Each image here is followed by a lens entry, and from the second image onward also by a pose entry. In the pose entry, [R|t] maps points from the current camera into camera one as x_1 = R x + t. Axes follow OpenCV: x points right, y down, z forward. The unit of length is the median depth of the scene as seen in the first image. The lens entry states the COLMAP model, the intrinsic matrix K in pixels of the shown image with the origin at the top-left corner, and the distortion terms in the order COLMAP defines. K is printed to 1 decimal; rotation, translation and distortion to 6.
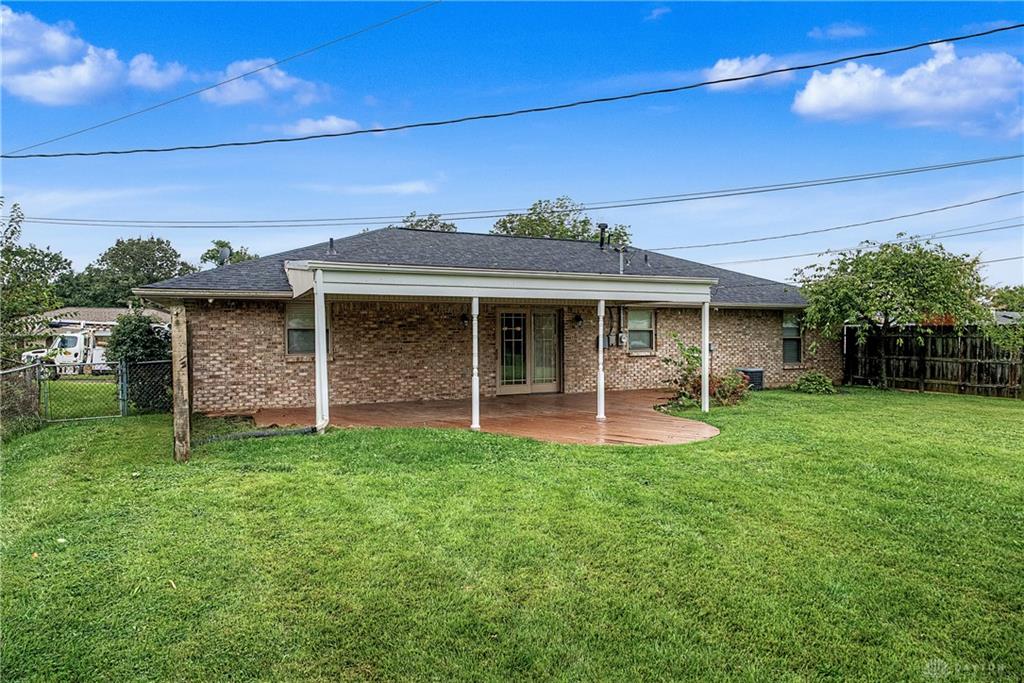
lens RADIAL K [[601.8, 0, 512.0], [0, 601.8, 341.5], [0, 0, 1]] dist [-0.002957, -0.000538]
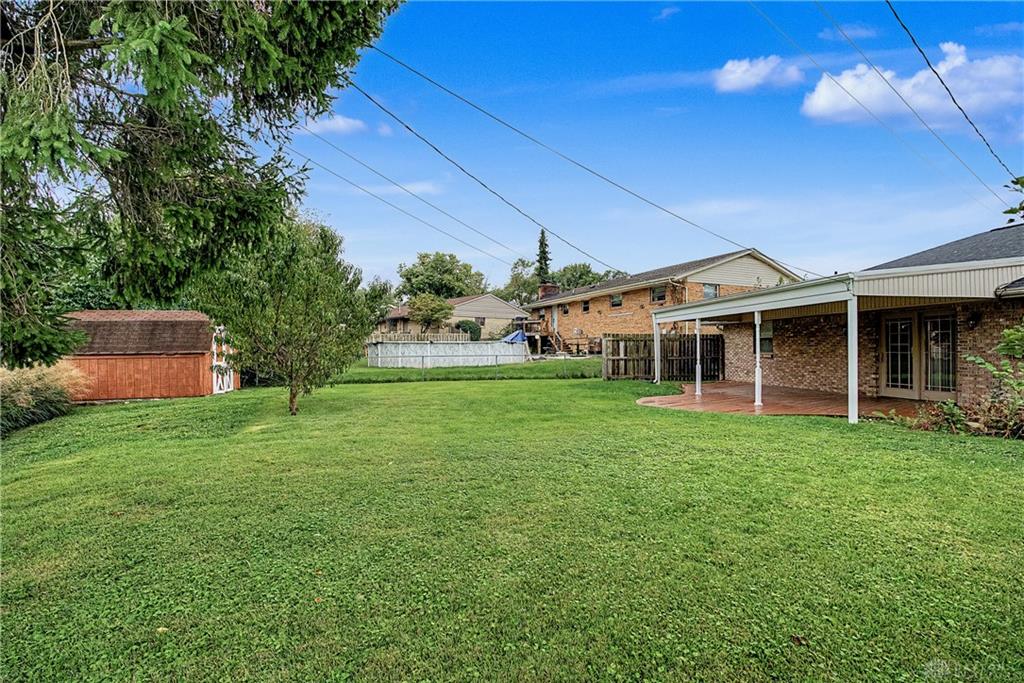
lens RADIAL K [[458.4, 0, 512.0], [0, 458.4, 341.5], [0, 0, 1]] dist [-0.008232, -0.000078]
pose [[-0.278954, -0.009759, -0.960255, 0.942819], [-0.009267, 0.999929, -0.007470, 0.004895], [0.960260, 0.006815, -0.279025, 0.600896]]
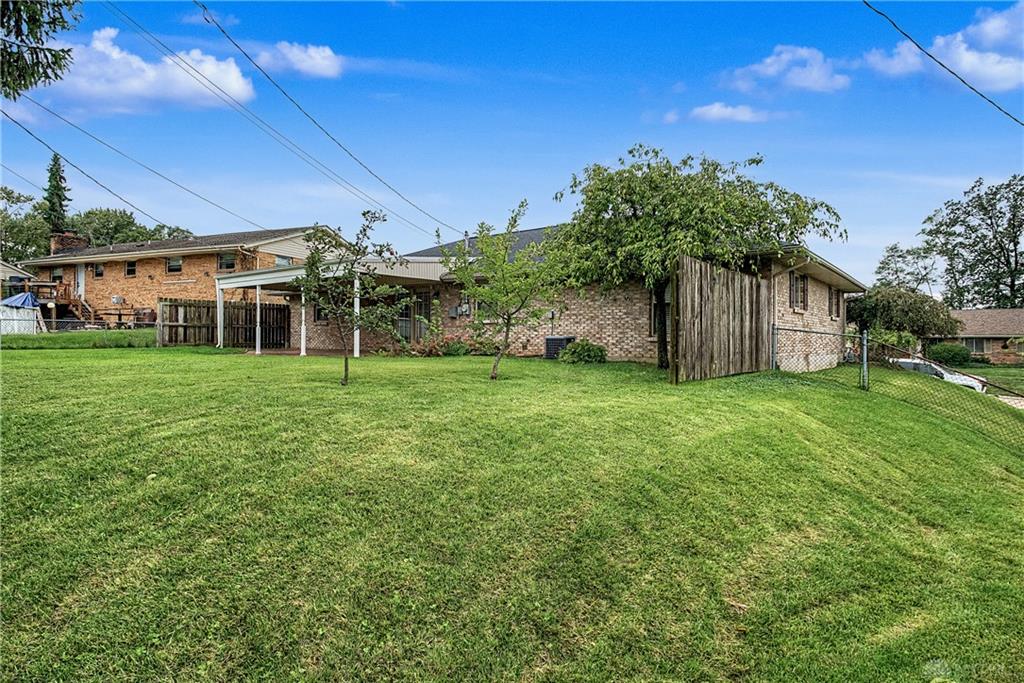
lens RADIAL K [[576.9, 0, 514.3], [0, 576.9, 334.1], [0, 0, 1]] dist [-0.003086, 0.001463]
pose [[0.459387, 0.000688, -0.888236, 1.357829], [-0.017486, 0.999813, -0.008269, 0.058209], [0.888064, 0.019330, 0.459313, 0.621122]]
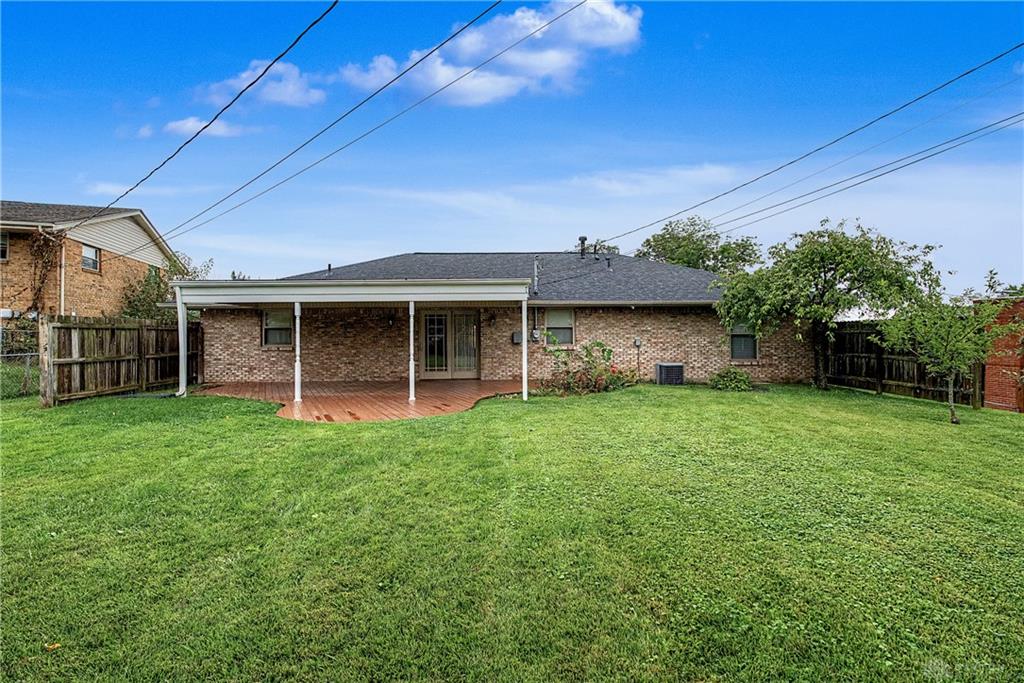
lens RADIAL K [[458.4, 0, 512.0], [0, 458.4, 341.5], [0, 0, 1]] dist [-0.008232, -0.000078]
pose [[0.919145, 0.003790, -0.393902, 0.536826], [-0.002383, 0.999989, 0.004061, 0.005337], [0.393913, -0.002794, 0.919144, 0.187541]]
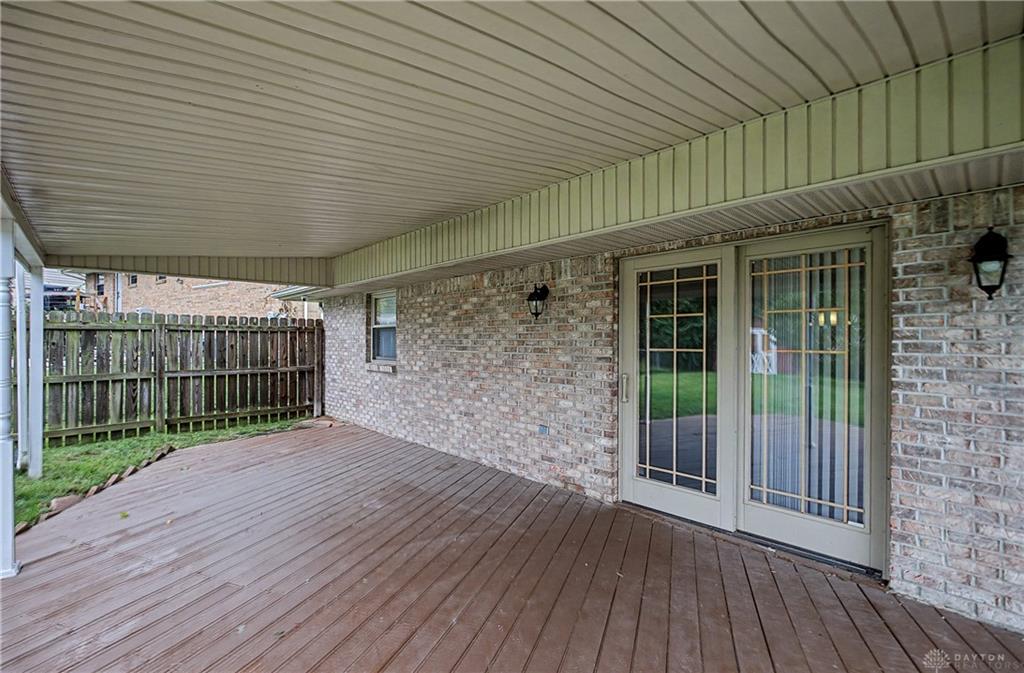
lens RADIAL K [[464.4, 0, 504.6], [0, 464.4, 340.6], [0, 0, 1]] dist [-0.001397, -0.000070]
pose [[0.299545, 0.005972, -0.954063, 0.221804], [-0.014601, 0.999892, 0.001674, -0.006696], [0.953970, 0.013428, 0.299600, 0.853634]]
